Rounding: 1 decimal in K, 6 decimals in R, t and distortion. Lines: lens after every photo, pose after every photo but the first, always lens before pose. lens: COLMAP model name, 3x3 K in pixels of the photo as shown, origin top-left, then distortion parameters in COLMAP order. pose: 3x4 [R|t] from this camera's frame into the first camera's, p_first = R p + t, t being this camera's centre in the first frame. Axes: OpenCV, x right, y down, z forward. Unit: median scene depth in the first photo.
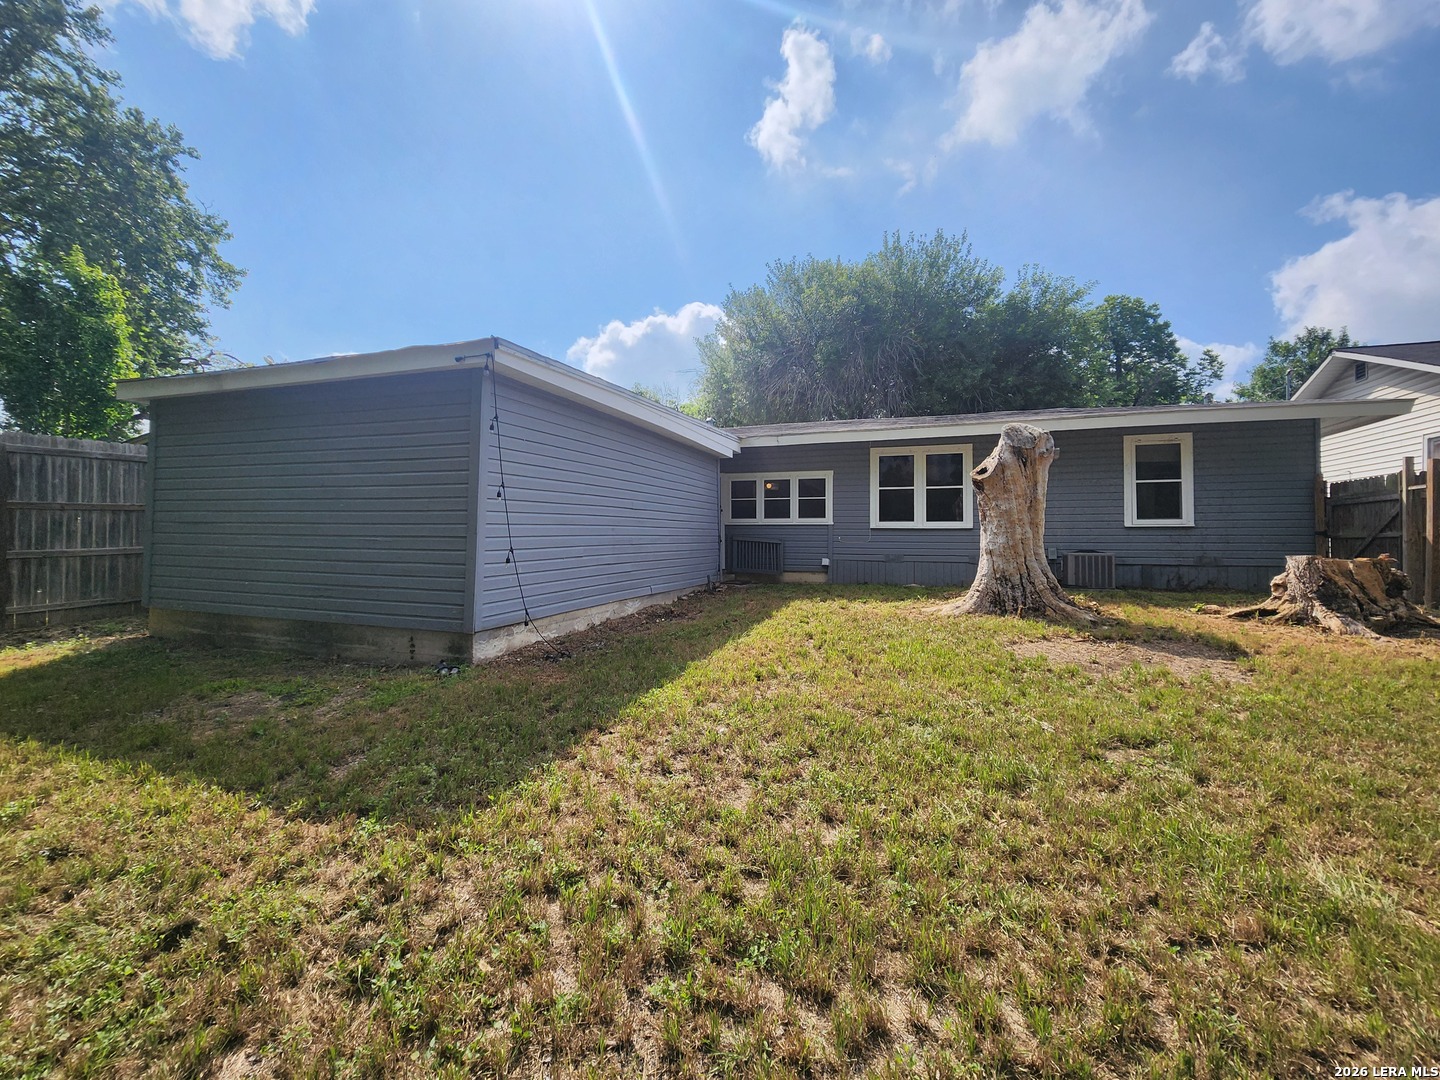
lens RADIAL K [[584.1, 0, 728.7], [0, 584.1, 536.2], [0, 0, 1]] dist [0.008434, -0.005037]
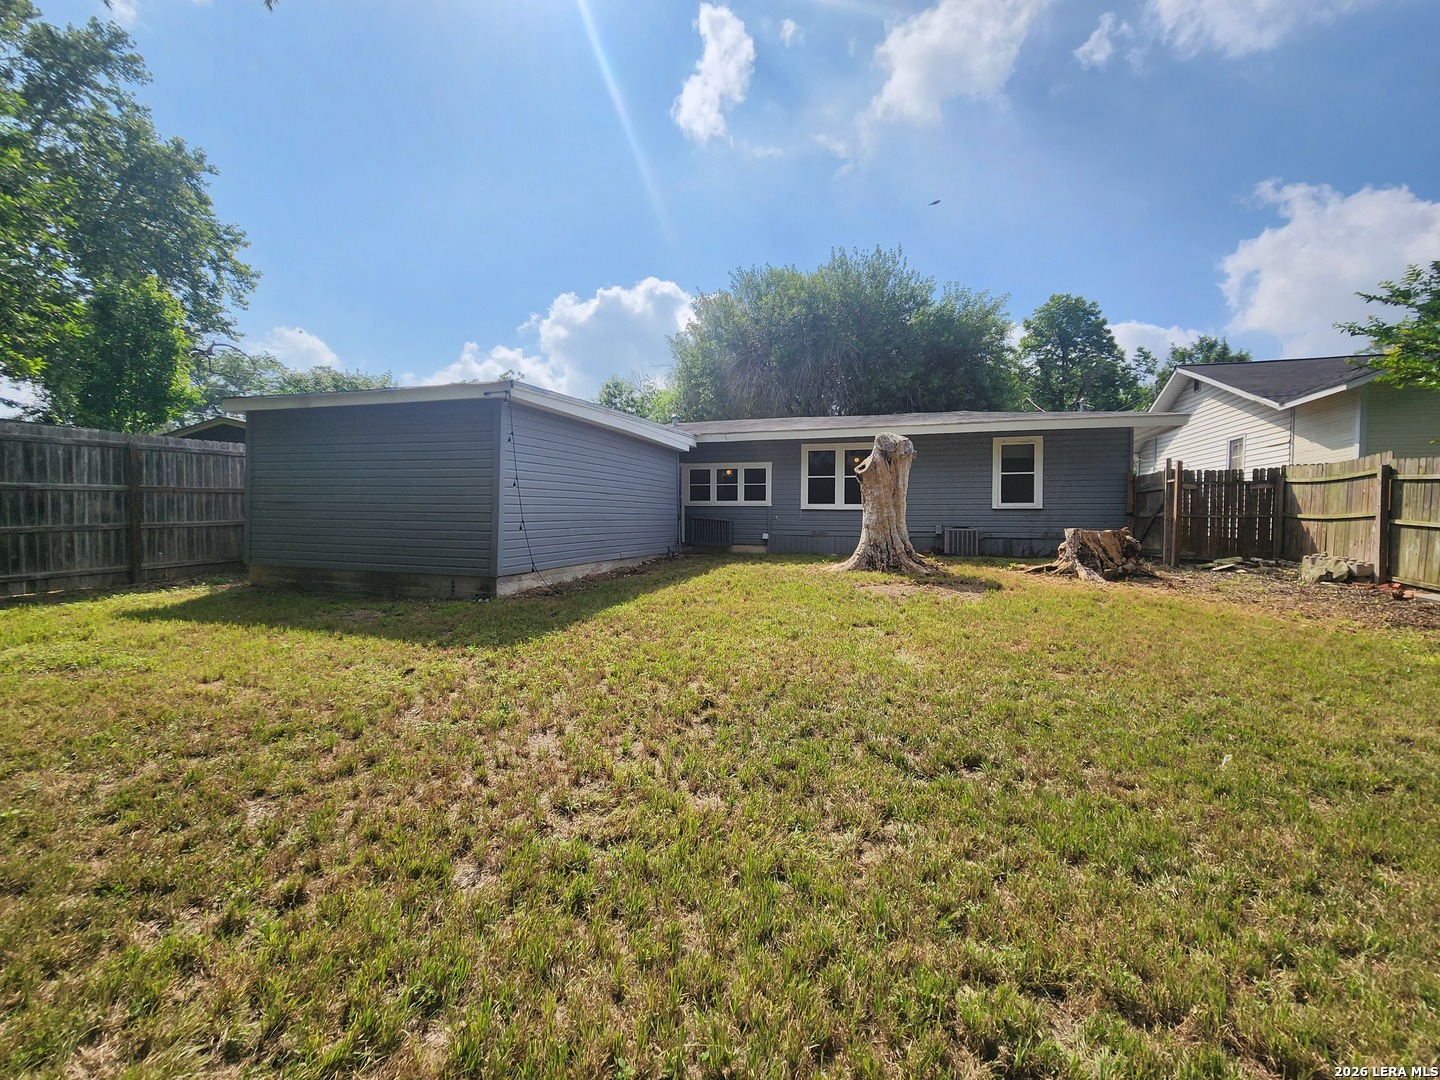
lens RADIAL K [[584.1, 0, 728.7], [0, 584.1, 536.2], [0, 0, 1]] dist [0.008434, -0.005037]
pose [[0.999437, 0.002535, 0.033445, 0.056623], [-0.003586, 0.999500, 0.031421, 0.006253], [-0.033349, -0.031523, 0.998947, -0.274219]]
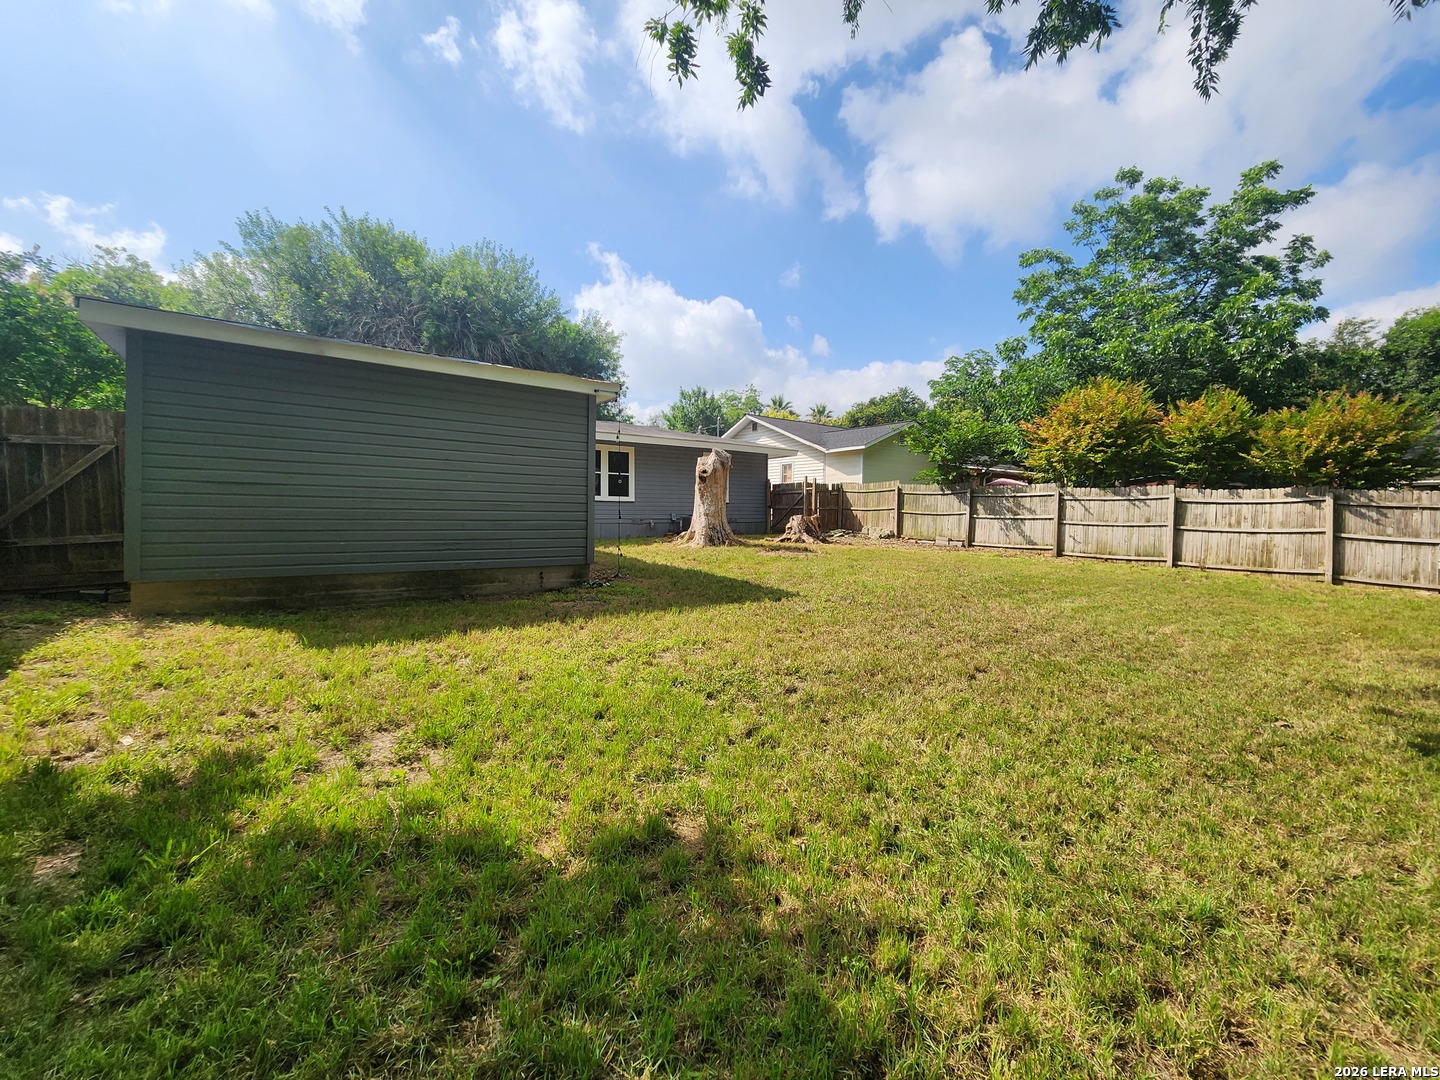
lens RADIAL K [[584.9, 0, 728.3], [0, 584.9, 529.1], [0, 0, 1]] dist [0.000658, -0.002900]
pose [[0.569136, -0.022592, 0.821933, -0.819193], [-0.007148, 0.999449, 0.032421, 0.009181], [-0.822212, -0.024328, 0.568661, -0.111120]]
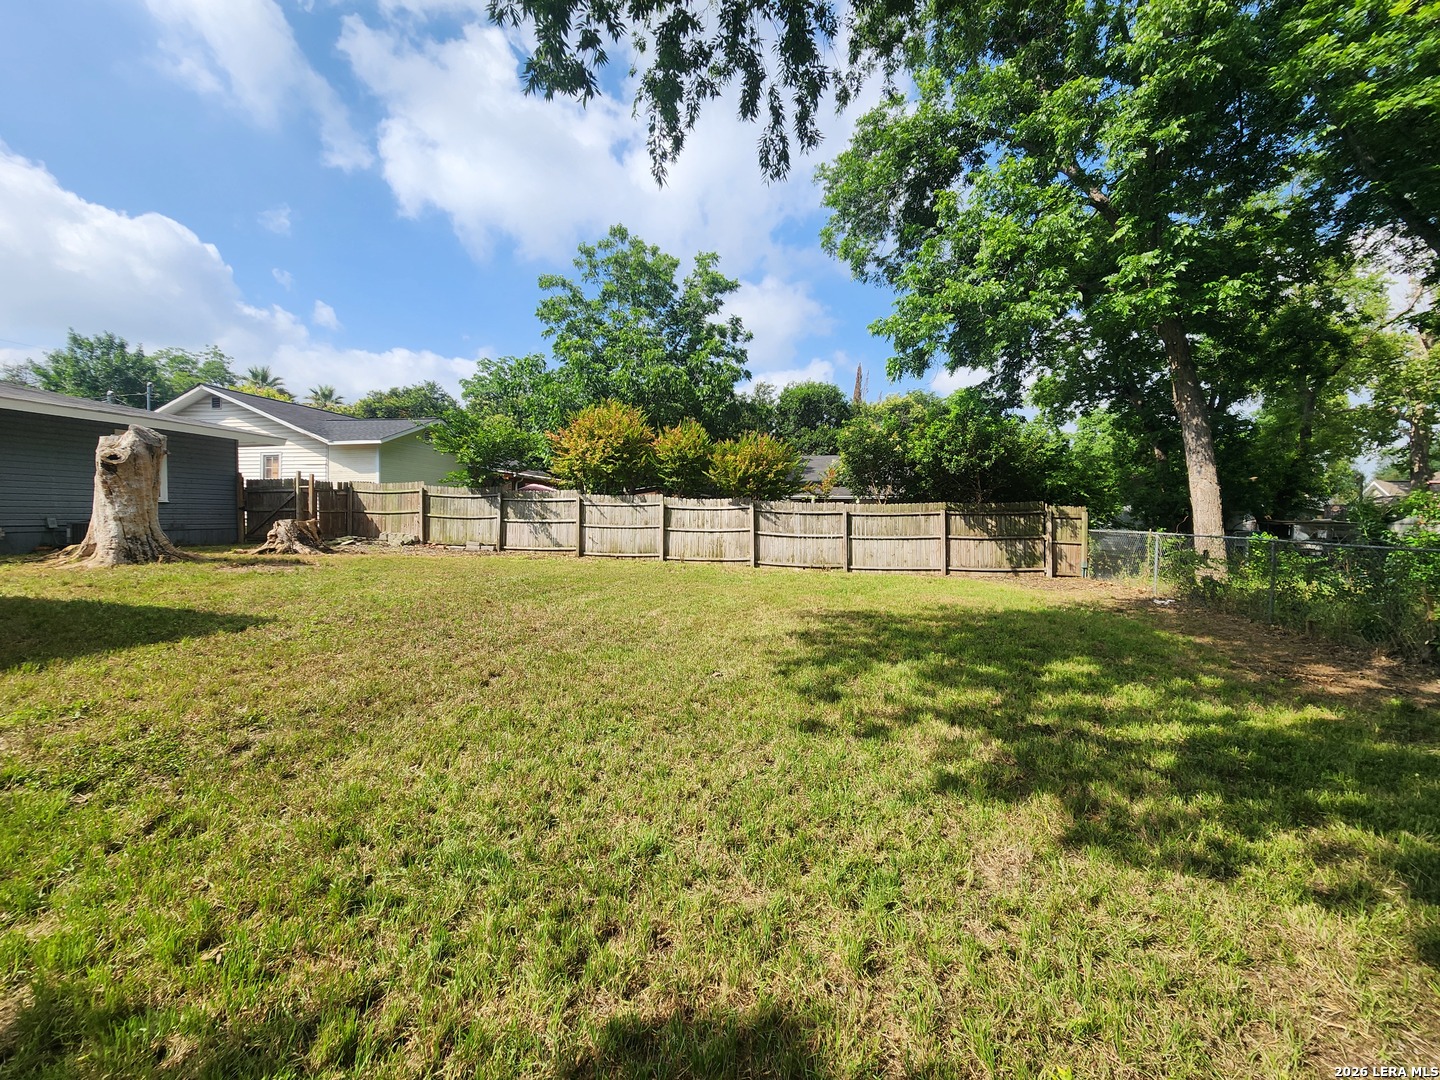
lens RADIAL K [[584.1, 0, 728.7], [0, 584.1, 536.2], [0, 0, 1]] dist [0.008434, -0.005037]
pose [[-0.143379, -0.032749, 0.989126, -0.805998], [-0.008677, 0.999456, 0.031833, 0.008554], [-0.989630, -0.004018, -0.143585, -0.133923]]
